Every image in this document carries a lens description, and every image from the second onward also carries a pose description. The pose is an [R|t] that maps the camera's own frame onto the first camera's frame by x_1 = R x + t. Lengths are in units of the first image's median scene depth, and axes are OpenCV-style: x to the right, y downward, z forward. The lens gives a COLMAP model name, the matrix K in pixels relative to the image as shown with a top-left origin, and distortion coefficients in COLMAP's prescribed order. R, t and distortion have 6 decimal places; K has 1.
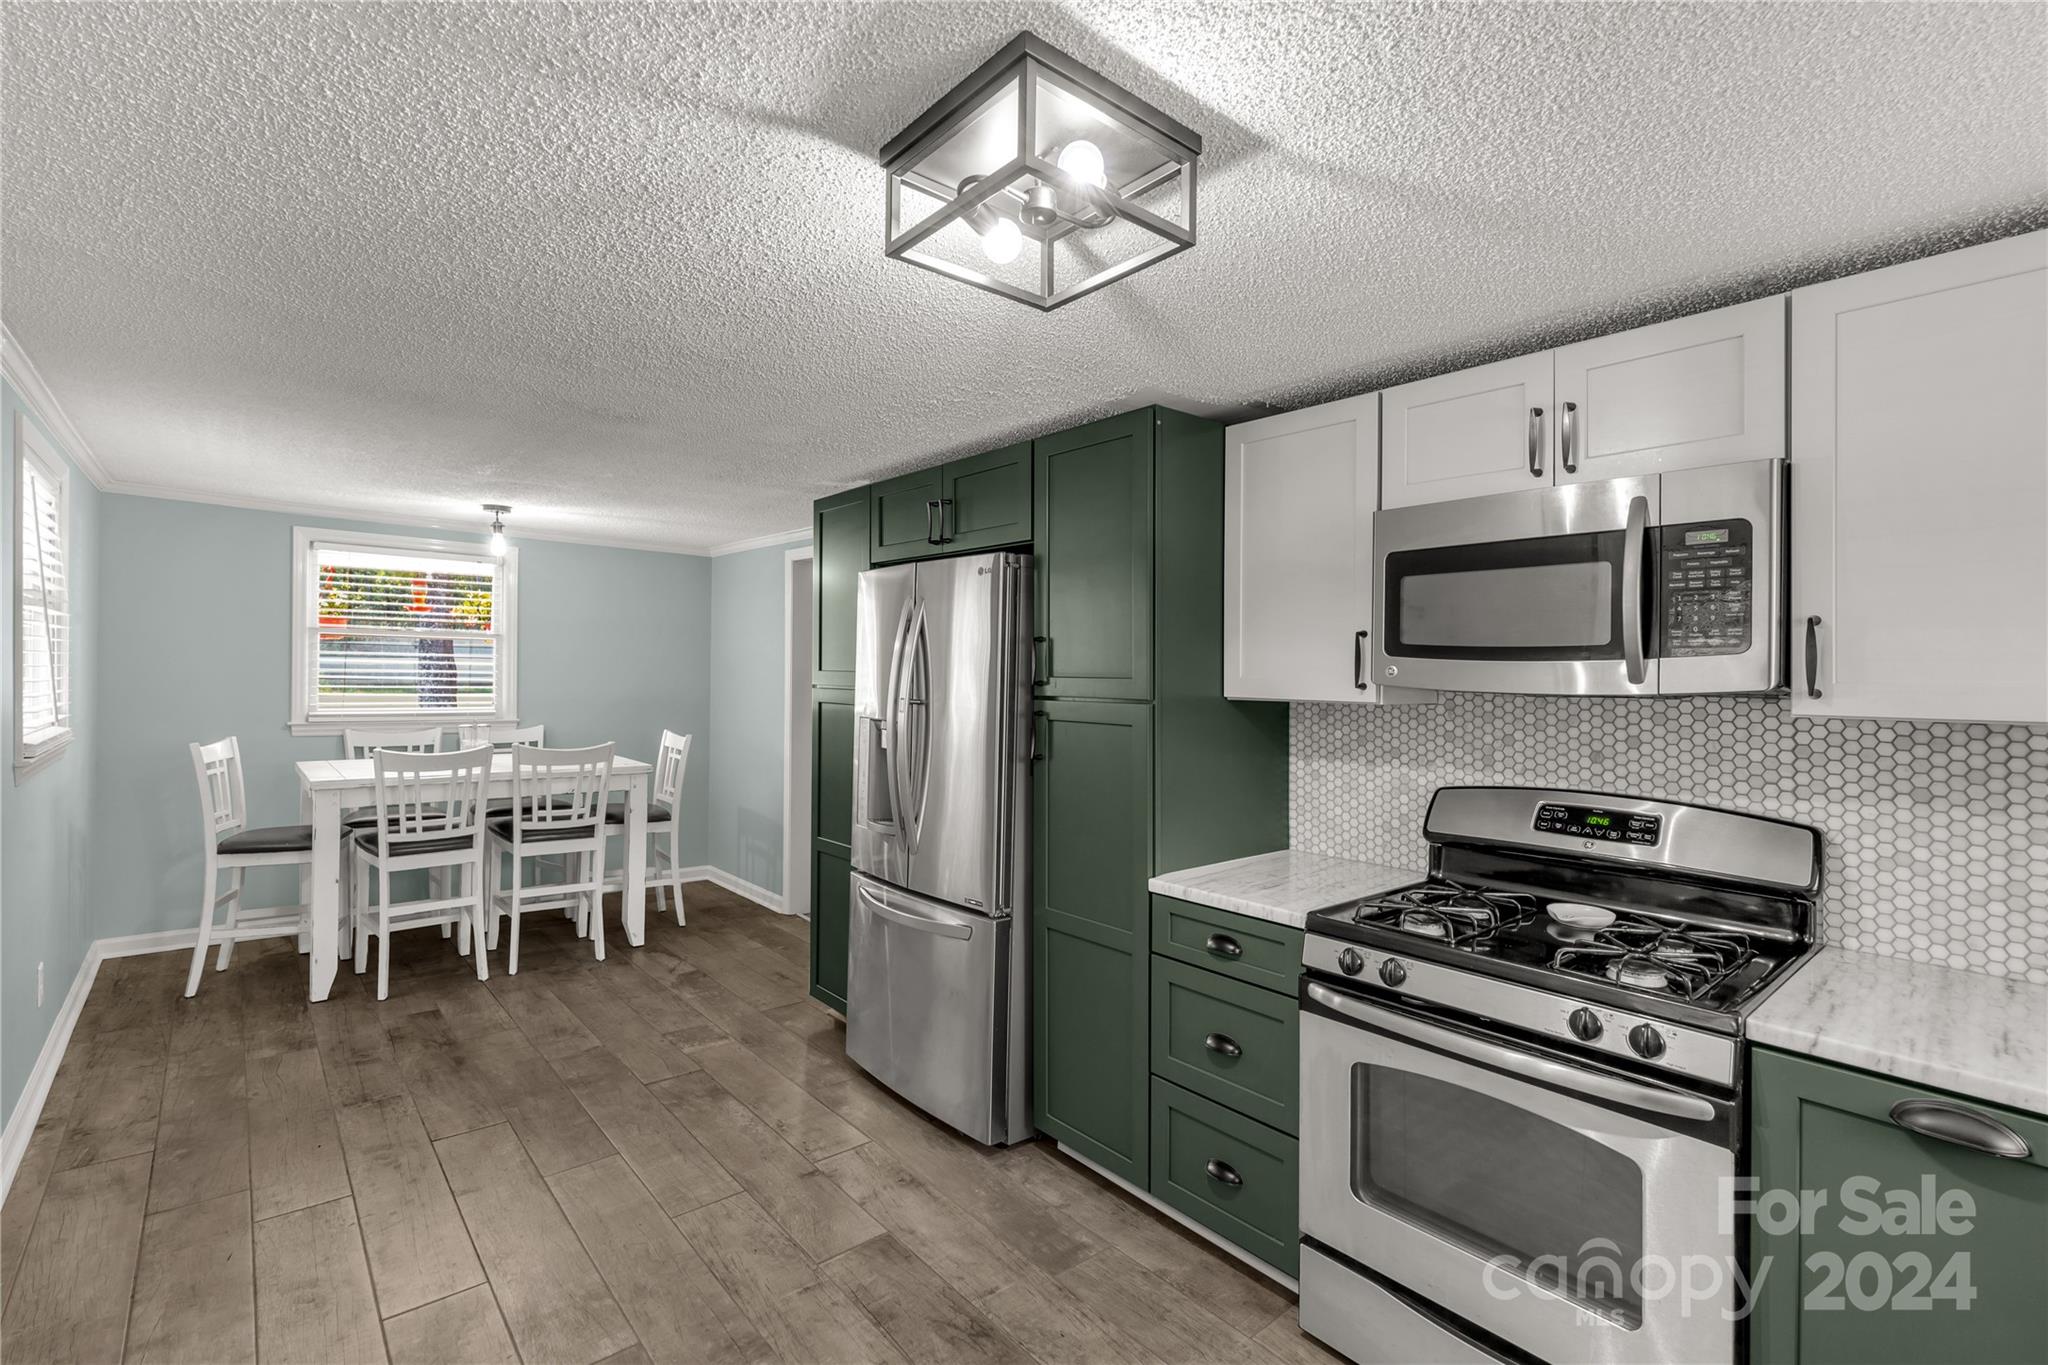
lens RADIAL K [[931.5, 0, 1019.5], [0, 931.5, 673.7], [0, 0, 1]] dist [0.000950, 0.000247]
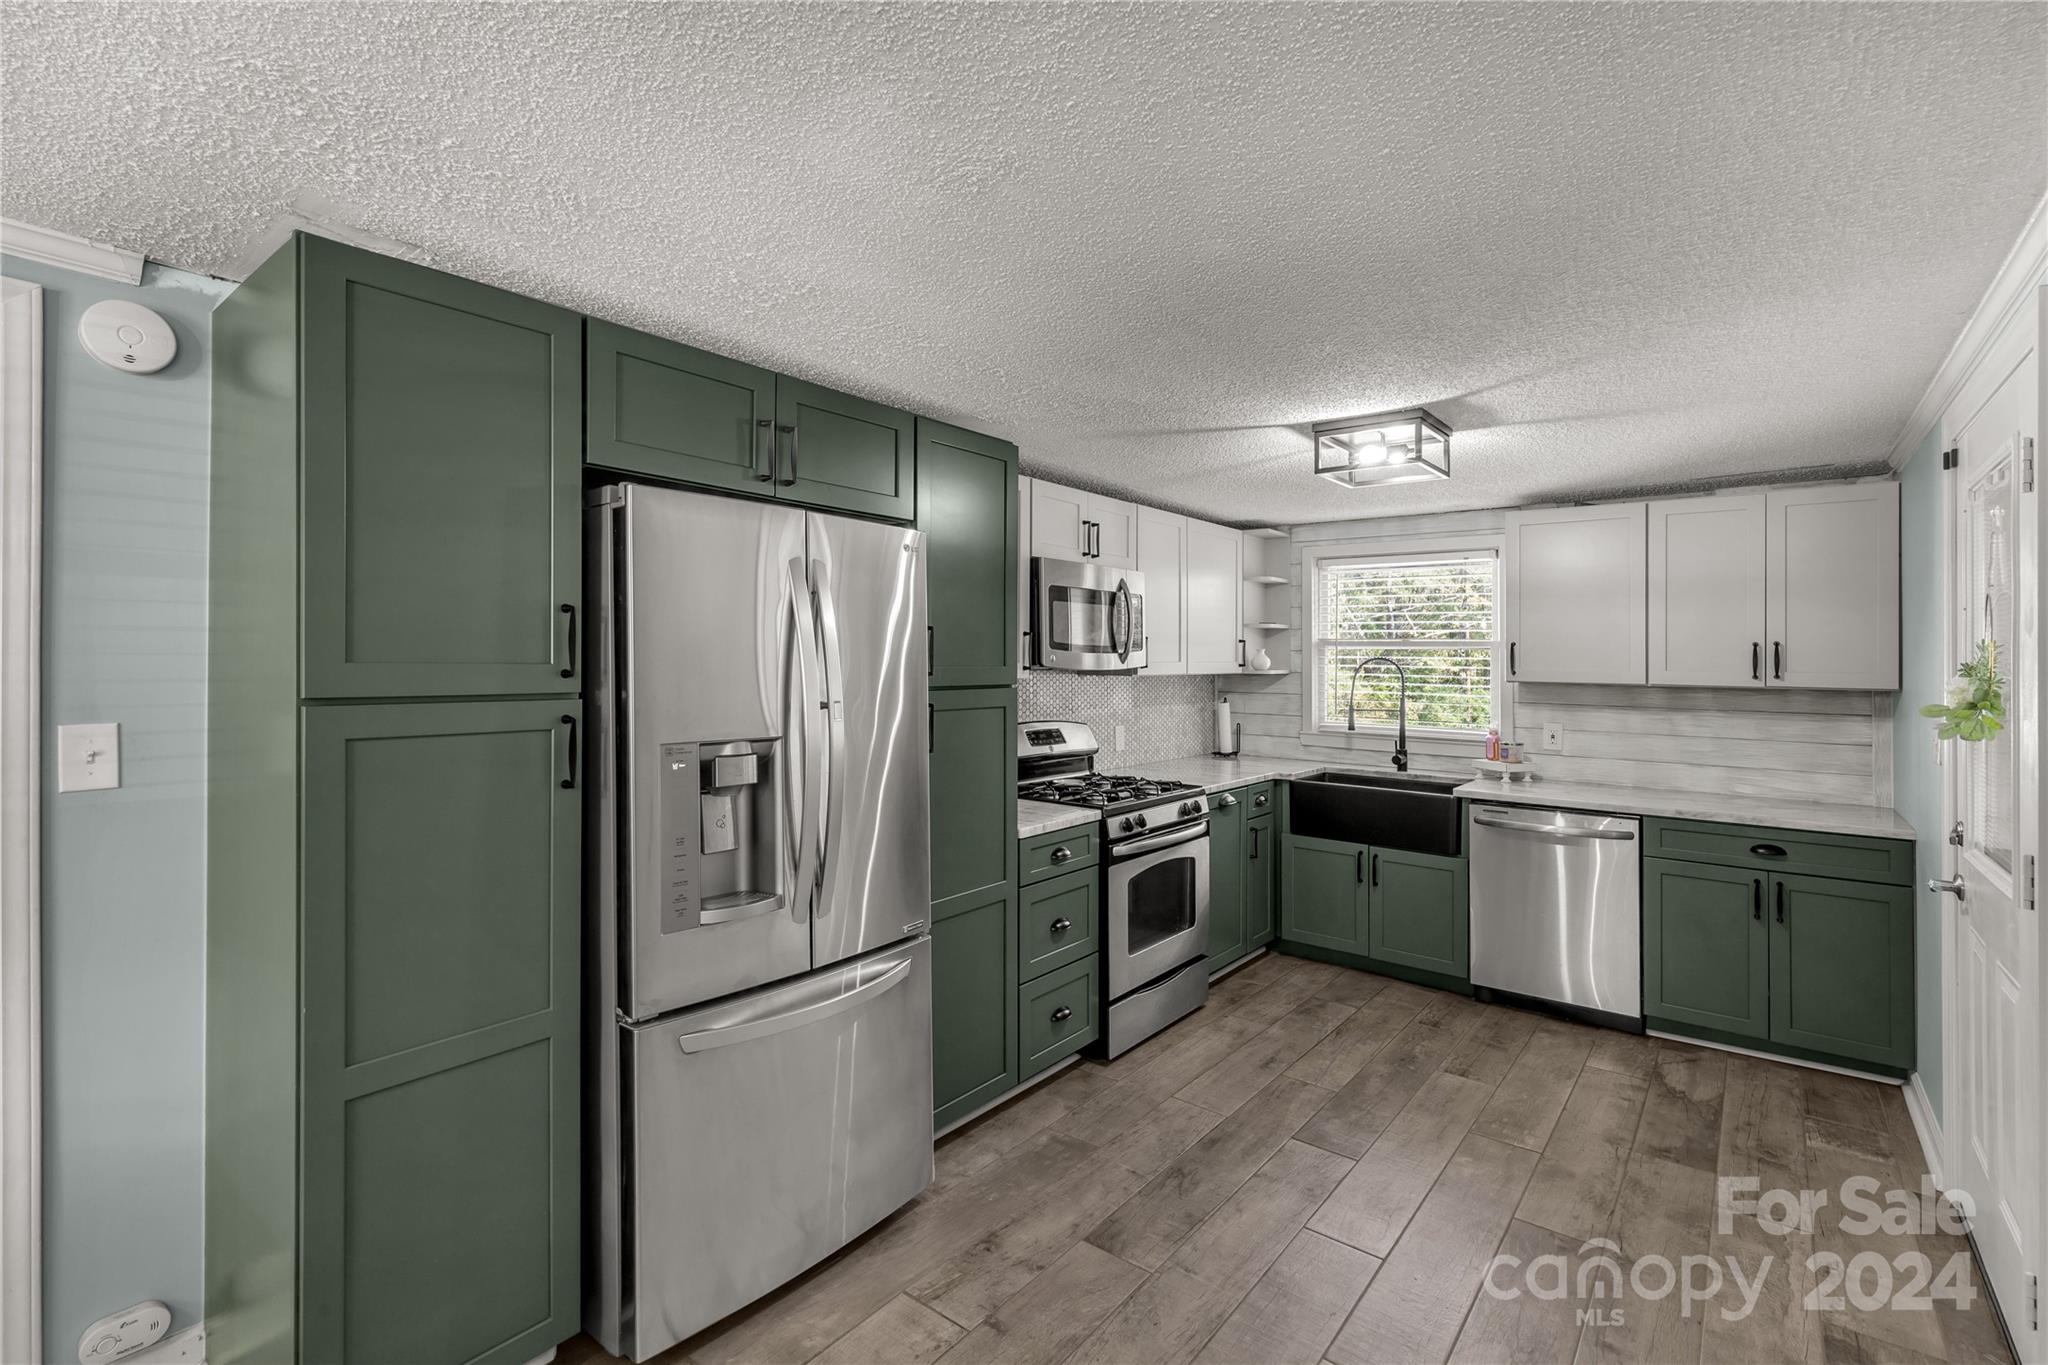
lens RADIAL K [[931.5, 0, 1019.2], [0, 931.5, 663.3], [0, 0, 1]] dist [0.000950, 0.000247]
pose [[-0.192914, -0.014527, 0.981108, -1.116697], [0.001685, 0.999884, 0.015136, -0.016955], [-0.981214, 0.004573, -0.192867, 1.300709]]
